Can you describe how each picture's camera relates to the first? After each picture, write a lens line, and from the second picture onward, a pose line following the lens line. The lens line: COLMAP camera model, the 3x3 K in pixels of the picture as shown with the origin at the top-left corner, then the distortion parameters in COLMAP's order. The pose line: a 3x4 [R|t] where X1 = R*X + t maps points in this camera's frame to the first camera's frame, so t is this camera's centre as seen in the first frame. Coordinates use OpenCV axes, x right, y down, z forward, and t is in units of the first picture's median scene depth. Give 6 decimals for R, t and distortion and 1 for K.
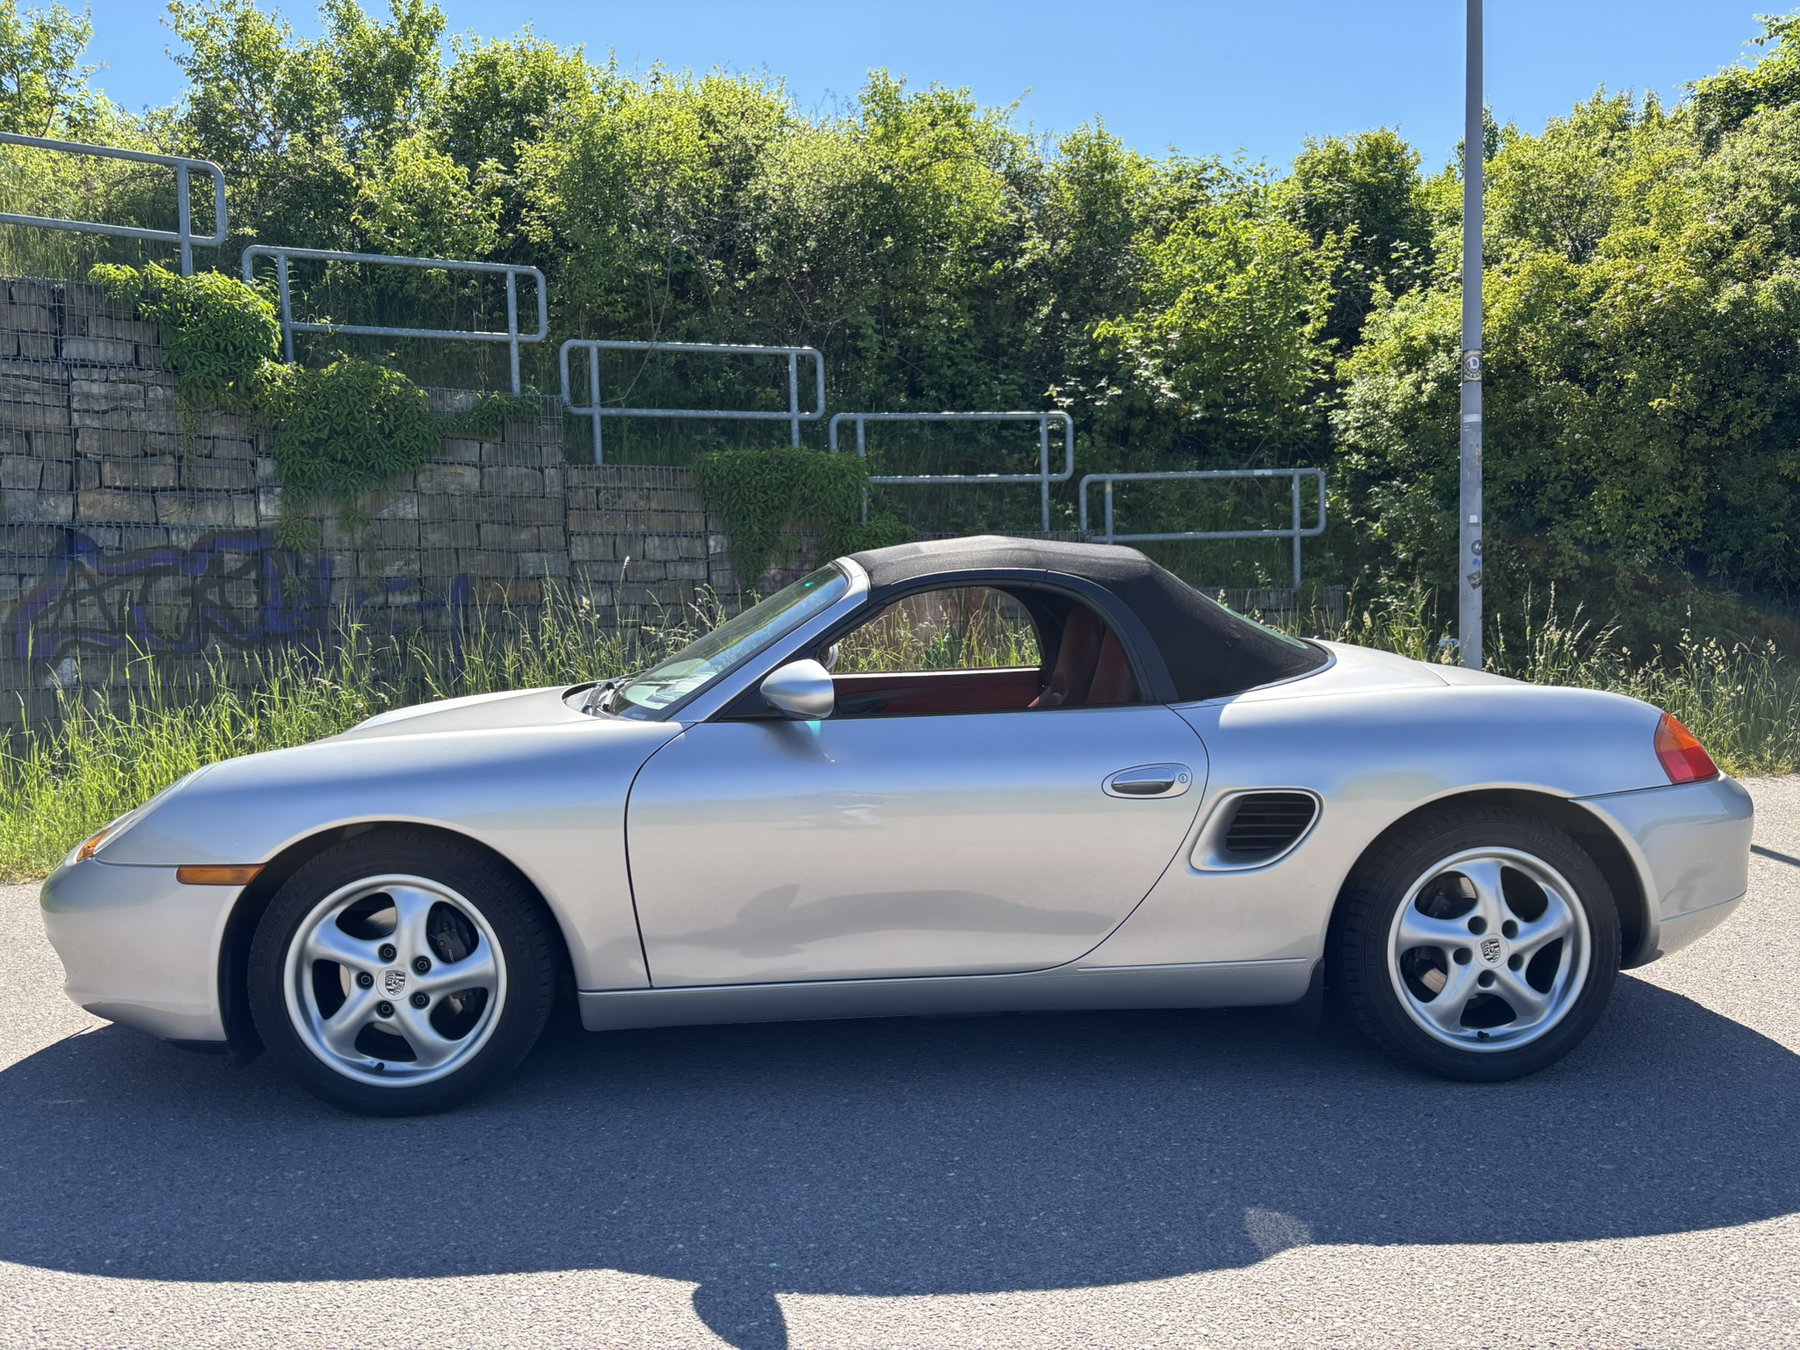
lens RADIAL K [[1375.5, 0, 906.6], [0, 1375.5, 722.0], [0, 0, 1]] dist [0.035465, -0.044236]
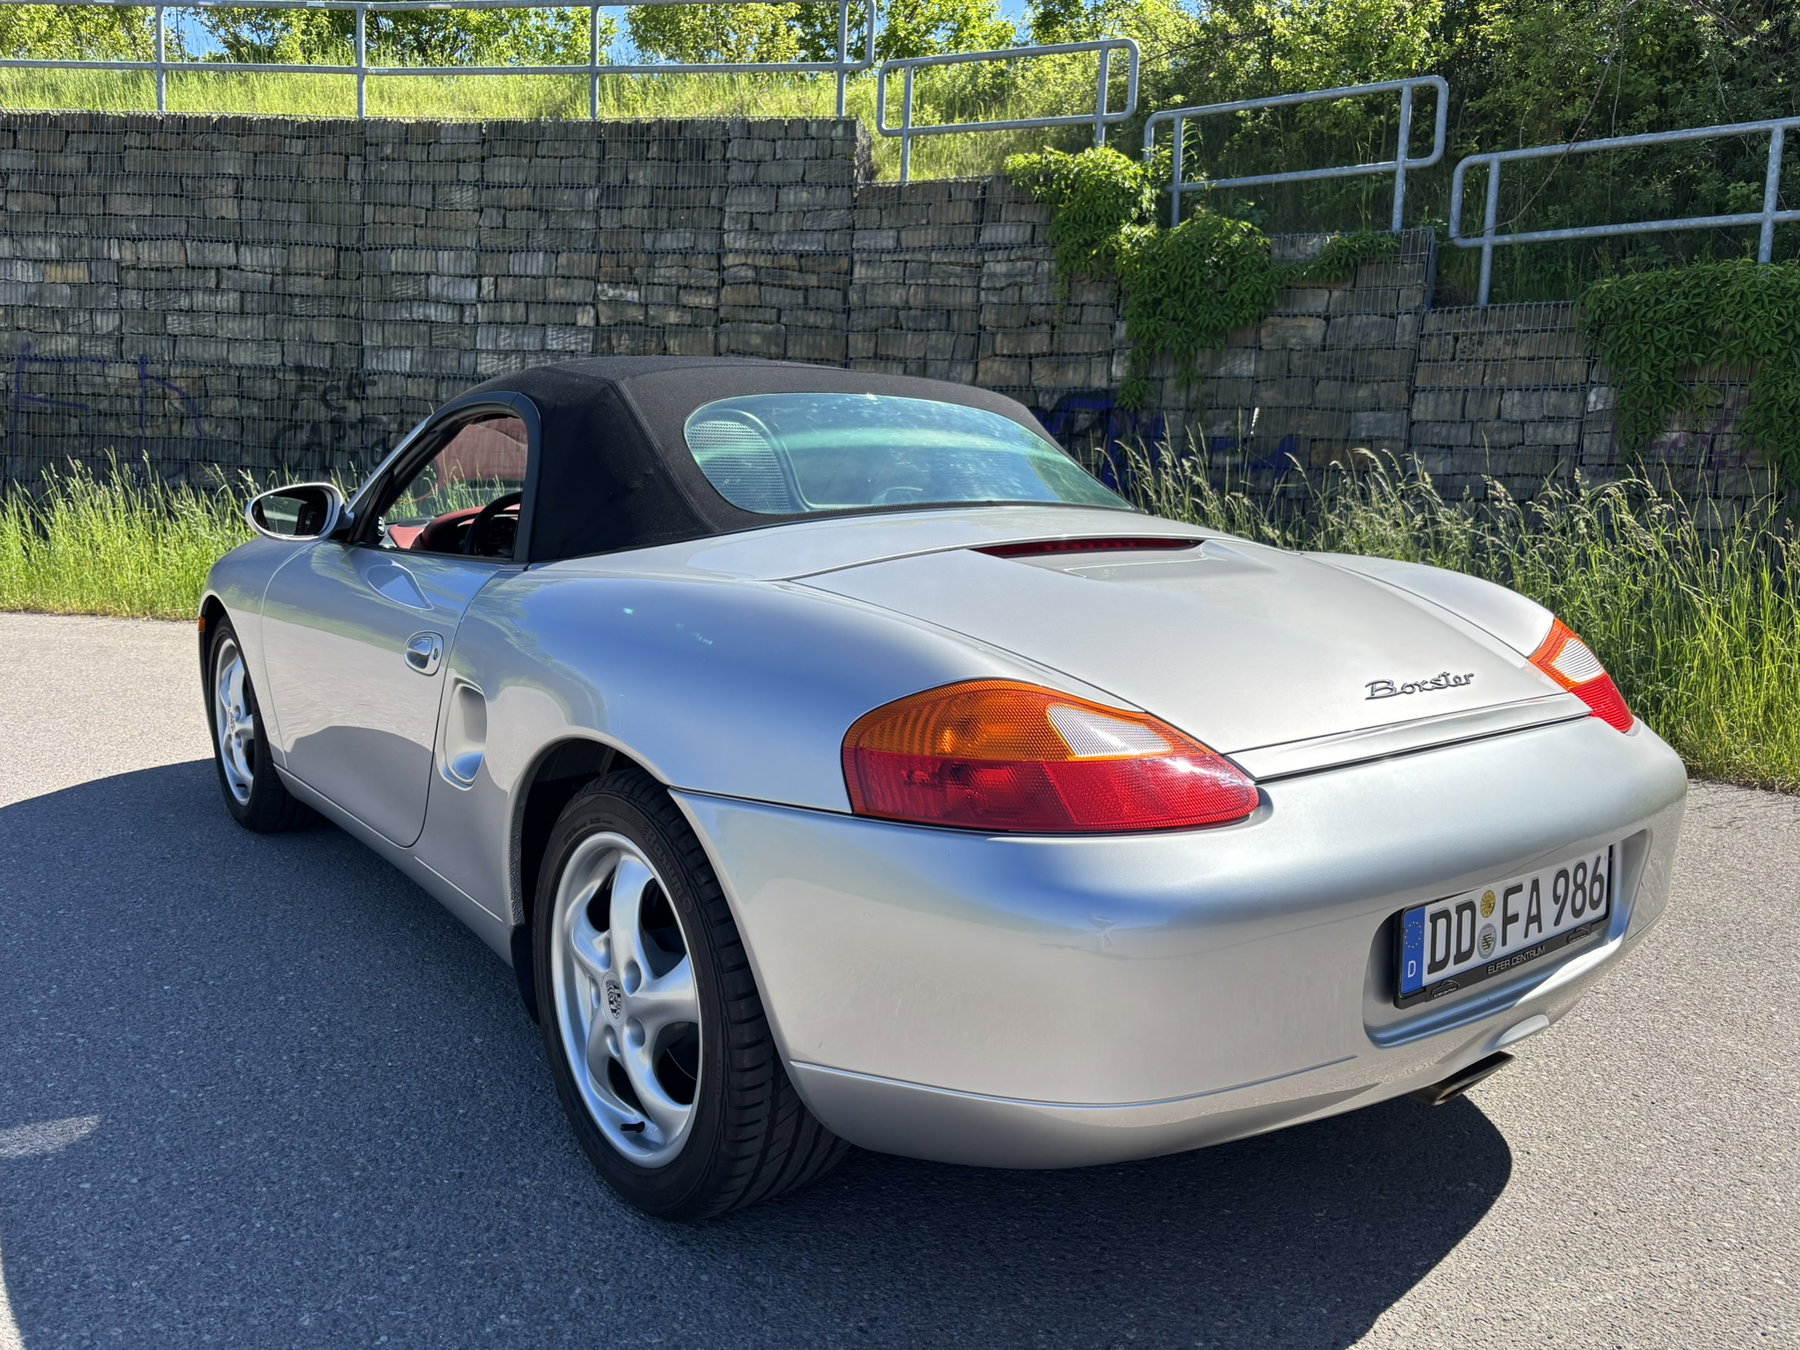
lens RADIAL K [[1375.5, 0, 891.5], [0, 1375.5, 703.9], [0, 0, 1]] dist [0.035465, -0.044236]
pose [[0.556619, 0.168977, -0.813402, 0.336269], [-0.108190, 0.985502, 0.130693, -0.020959], [0.823693, 0.015256, 0.566831, 0.255924]]
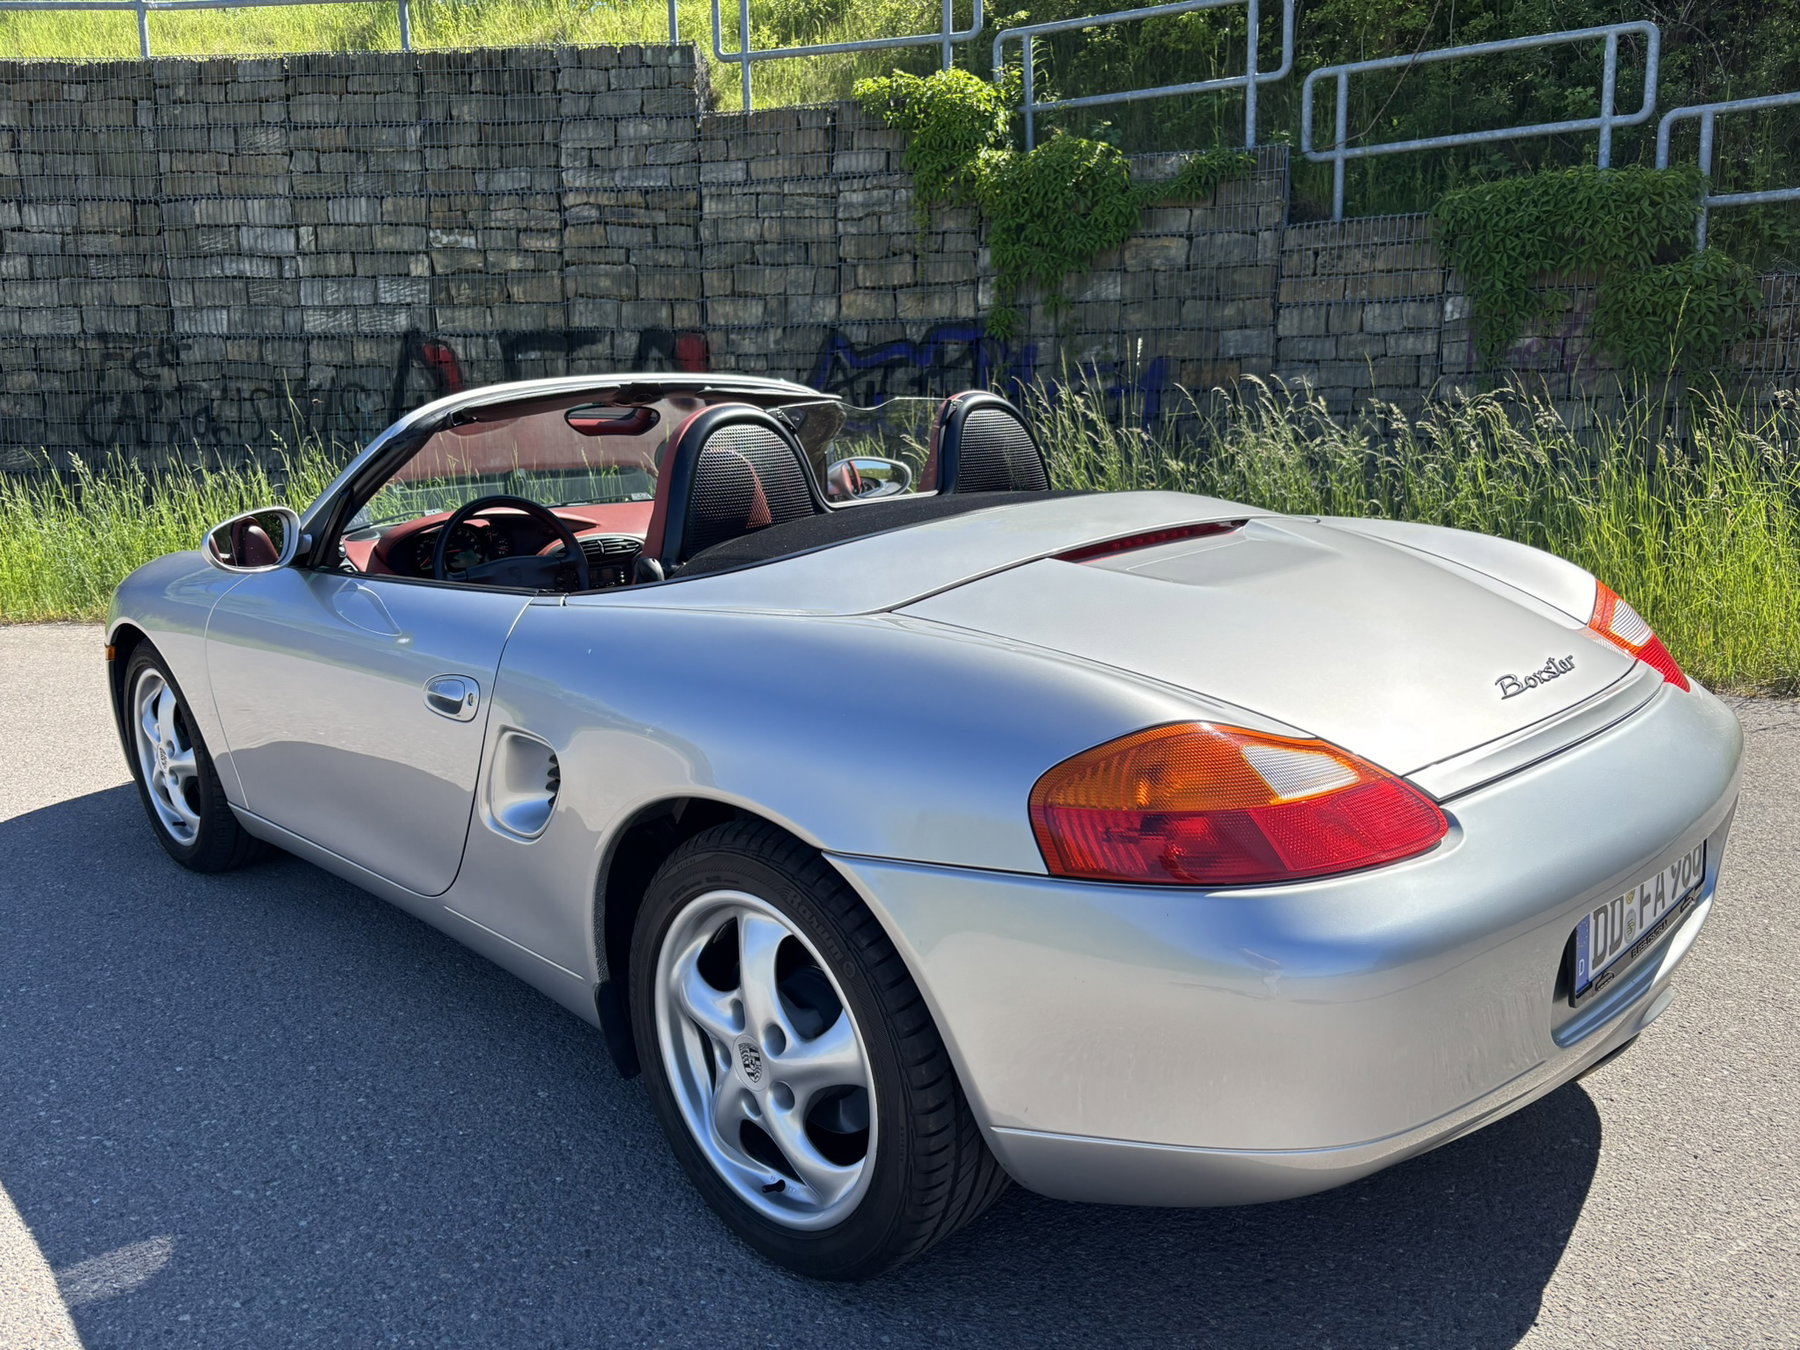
lens RADIAL K [[1375.5, 0, 885.0], [0, 1375.5, 704.3], [0, 0, 1]] dist [0.035465, -0.044236]
pose [[0.658154, 0.165405, -0.734490, 0.301306], [-0.048448, 0.982851, 0.177923, -0.033375], [0.751323, -0.081516, 0.654880, 0.227034]]
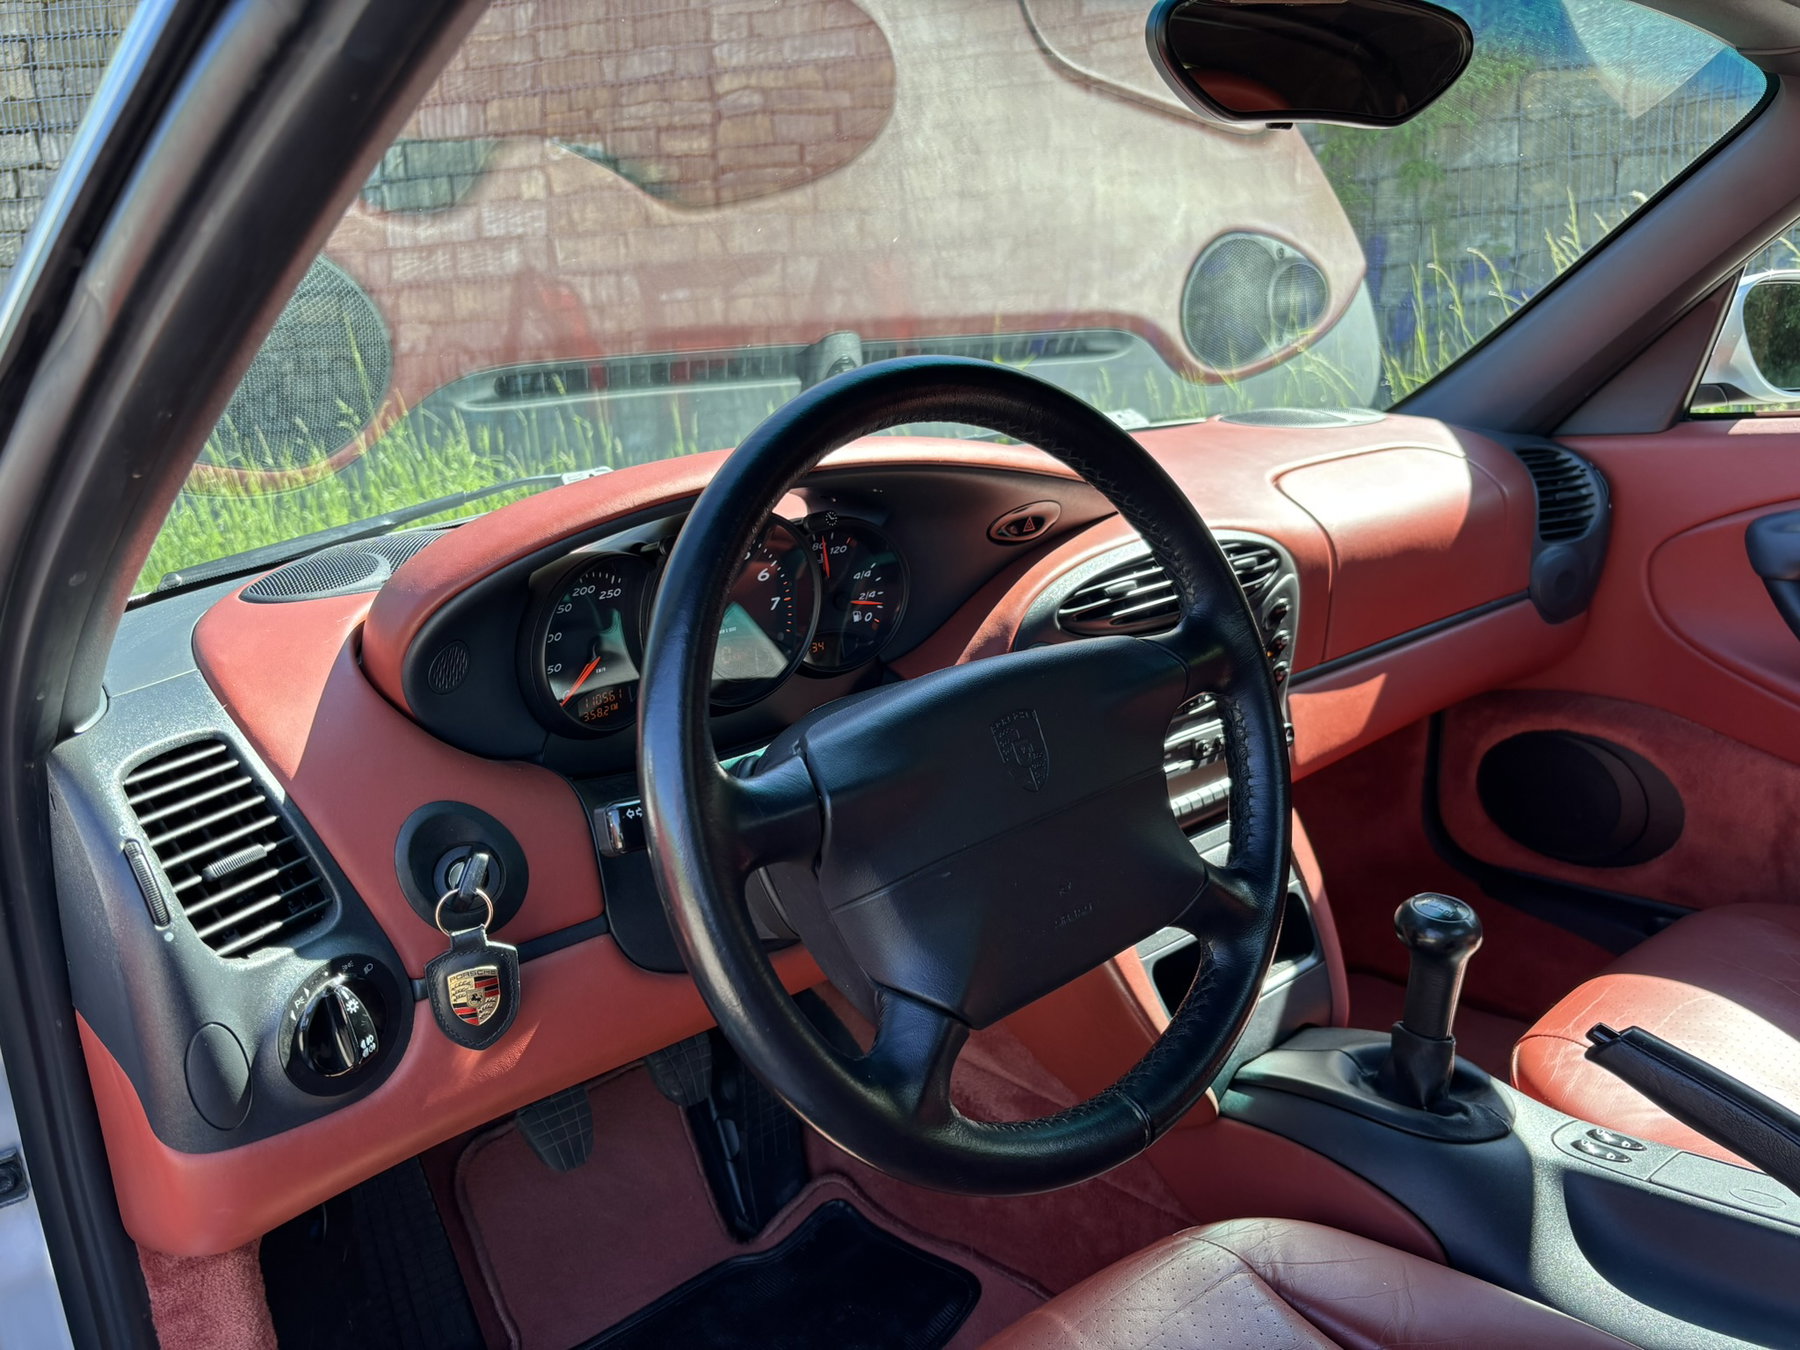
lens RADIAL K [[1375.5, 0, 892.0], [0, 1375.5, 689.8], [0, 0, 1]] dist [0.035465, -0.044236]
pose [[0.602733, 0.150812, -0.783561, 0.030338], [-0.009223, 0.983228, 0.182147, -0.014917], [0.797889, -0.102559, 0.594015, 0.340382]]
